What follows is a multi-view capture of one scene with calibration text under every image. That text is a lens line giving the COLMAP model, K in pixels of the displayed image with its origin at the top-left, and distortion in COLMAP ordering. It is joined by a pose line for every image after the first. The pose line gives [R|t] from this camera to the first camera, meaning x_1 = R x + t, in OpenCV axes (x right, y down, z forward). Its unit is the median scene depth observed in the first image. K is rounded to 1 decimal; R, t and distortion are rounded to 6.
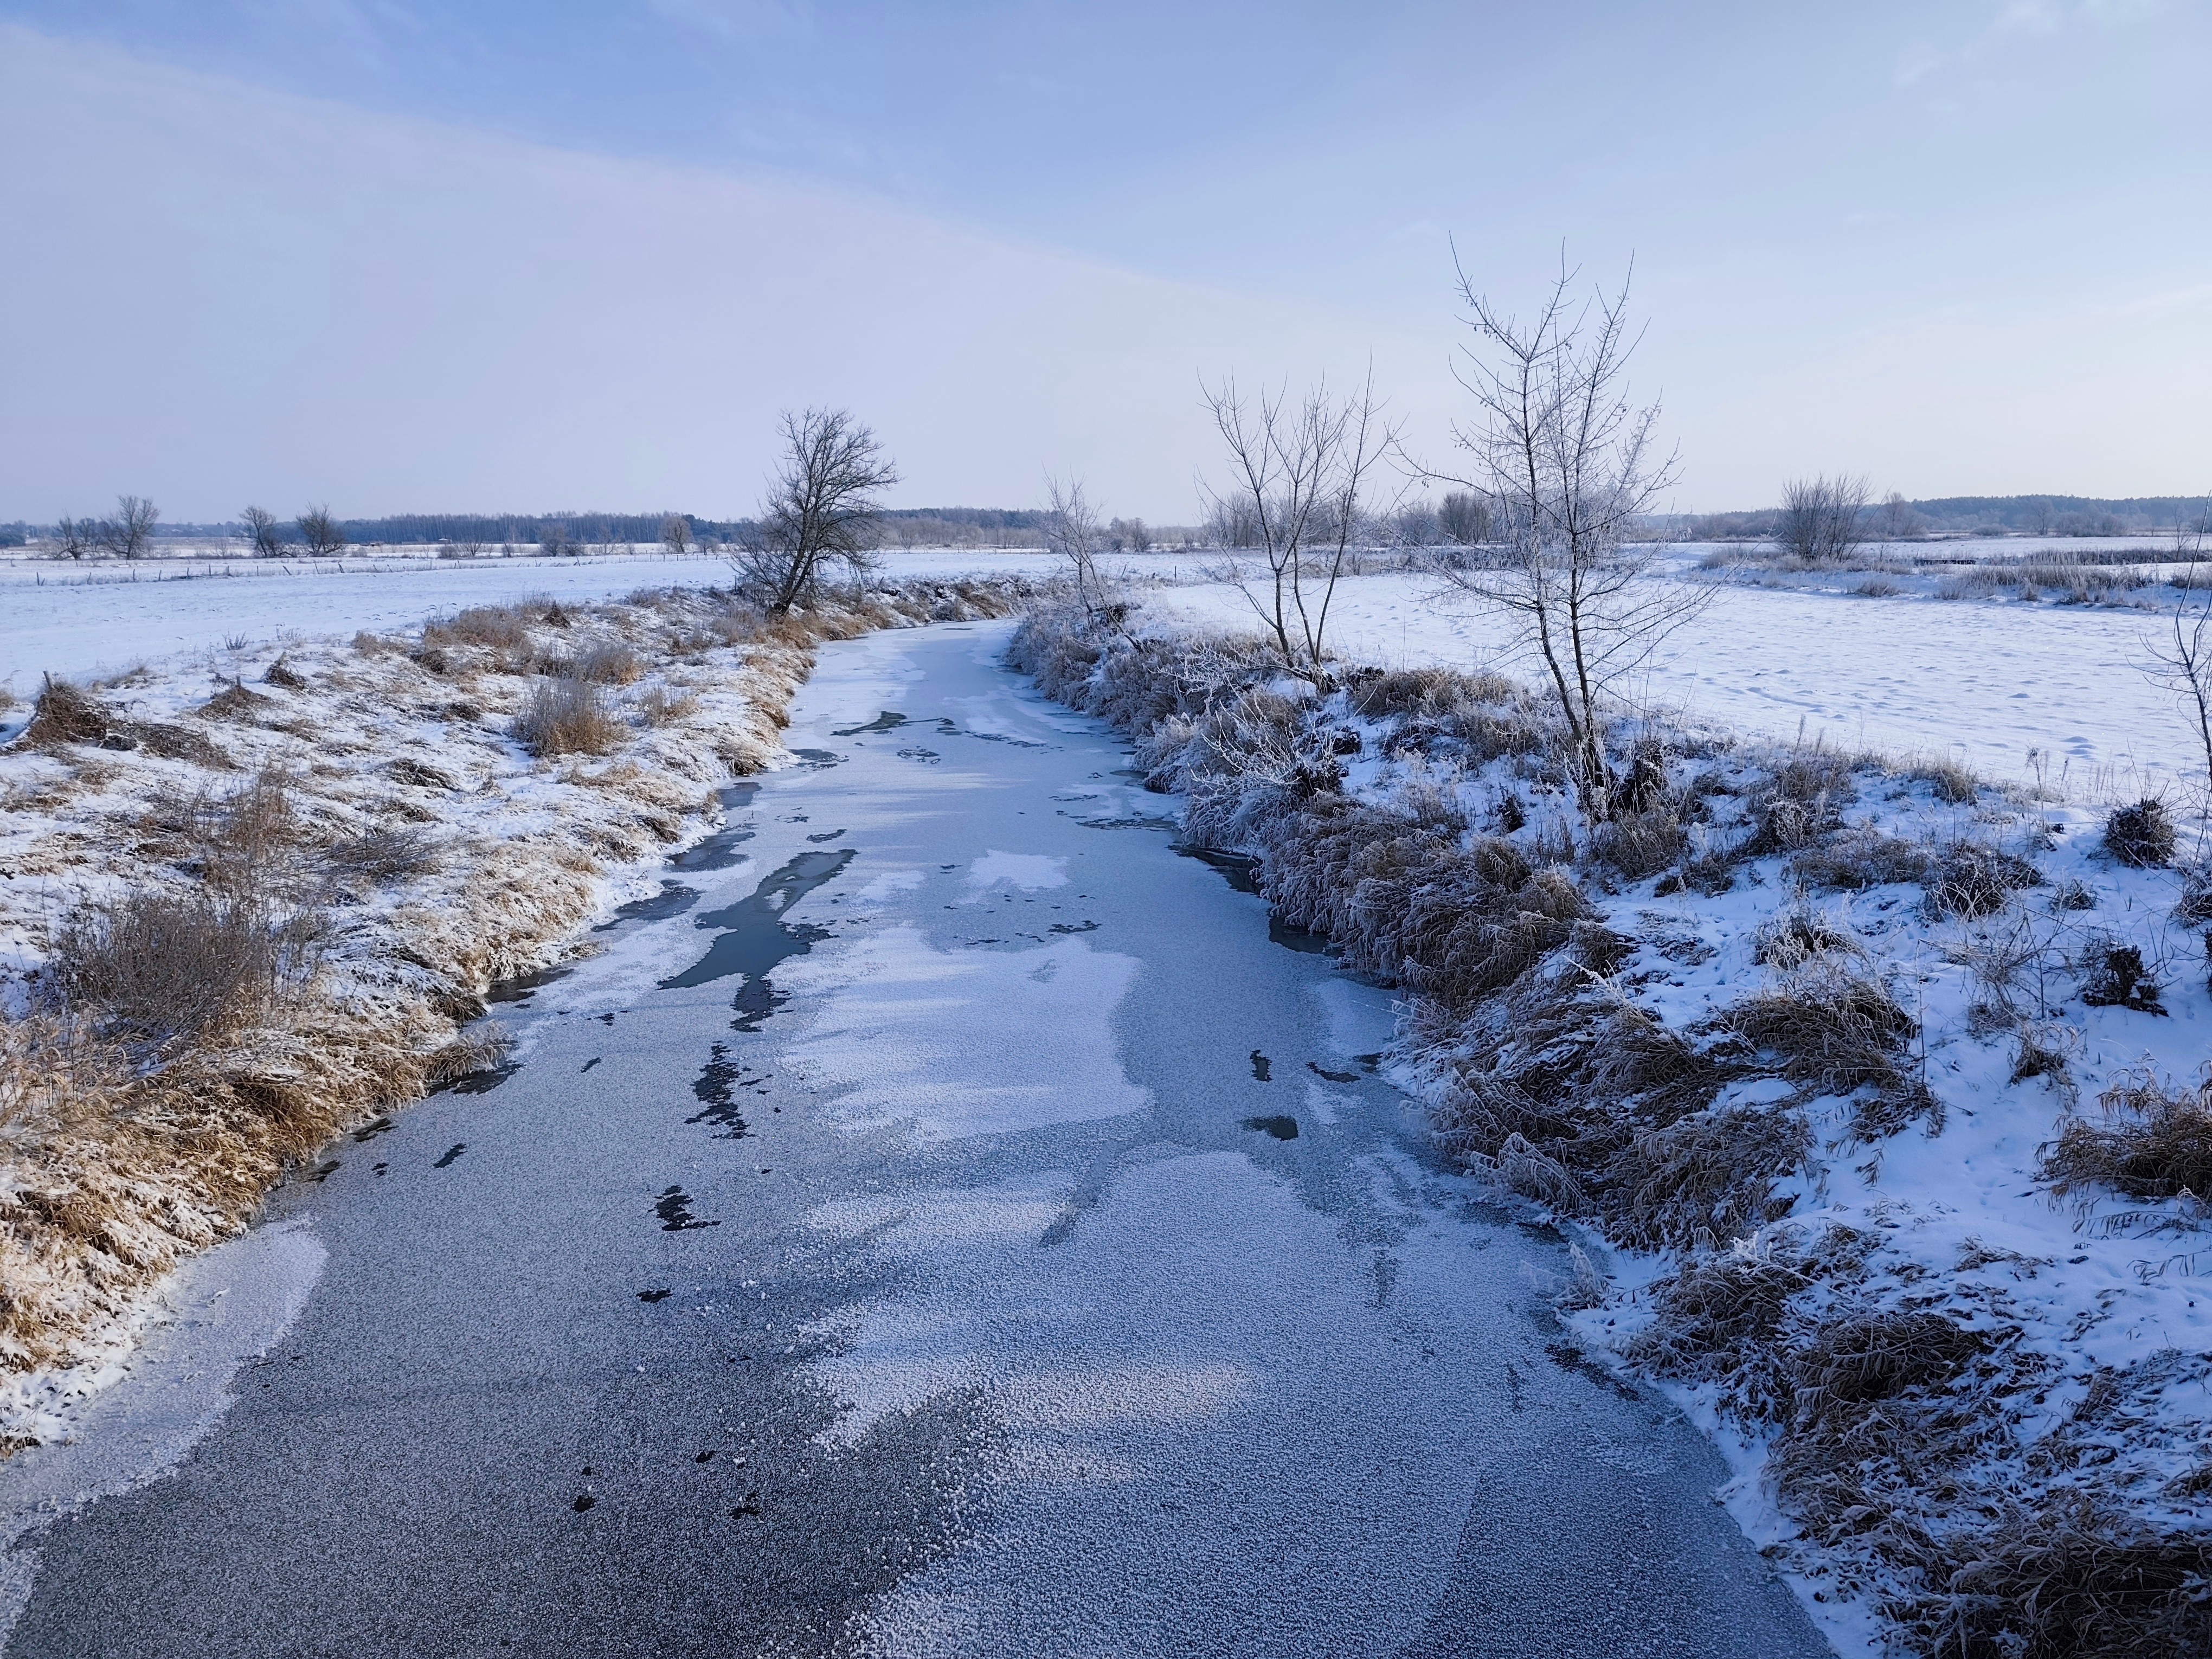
lens RADIAL K [[1488.0, 0, 1105.2], [0, 1488.0, 830.2], [0, 0, 1]] dist [-0.000126, -0.000887]
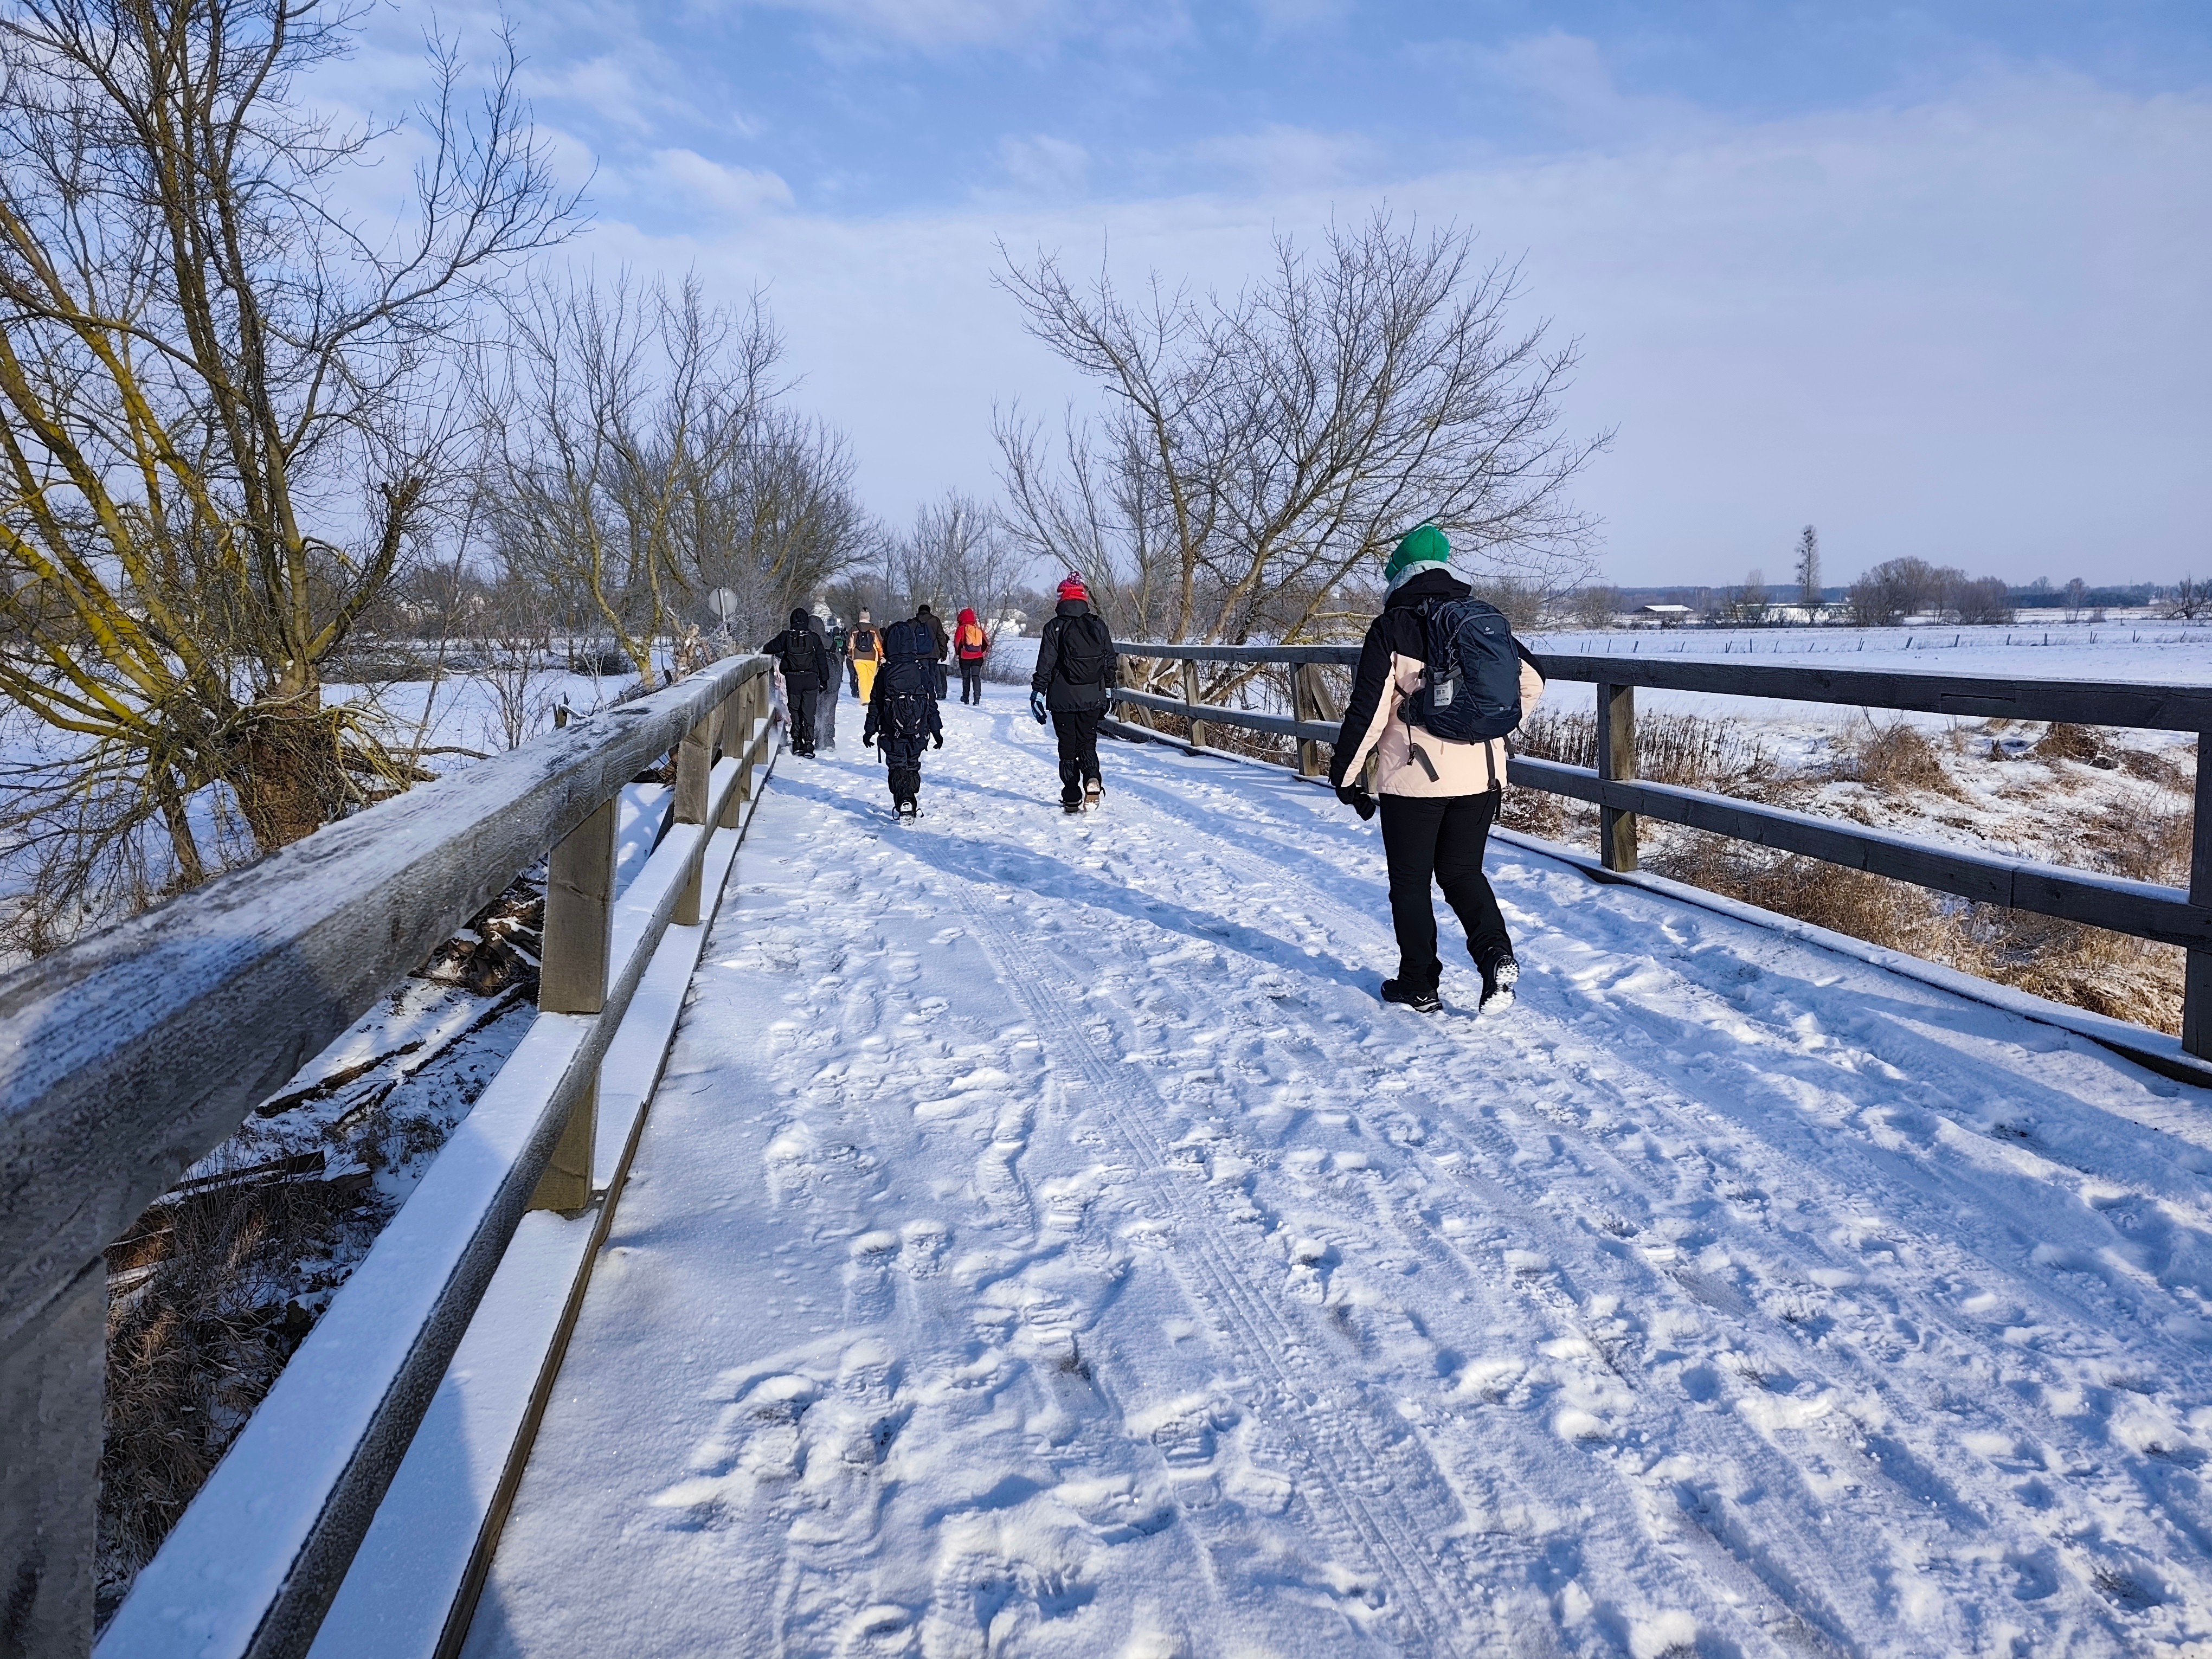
lens RADIAL K [[1488.0, 0, 1105.5], [0, 1488.0, 828.9], [0, 0, 1]] dist [-0.000126, -0.000887]
pose [[0.333324, 0.131827, -0.933551, 0.248244], [-0.169445, 0.982430, 0.078229, 0.043402], [0.927461, 0.132109, 0.349805, -0.220265]]
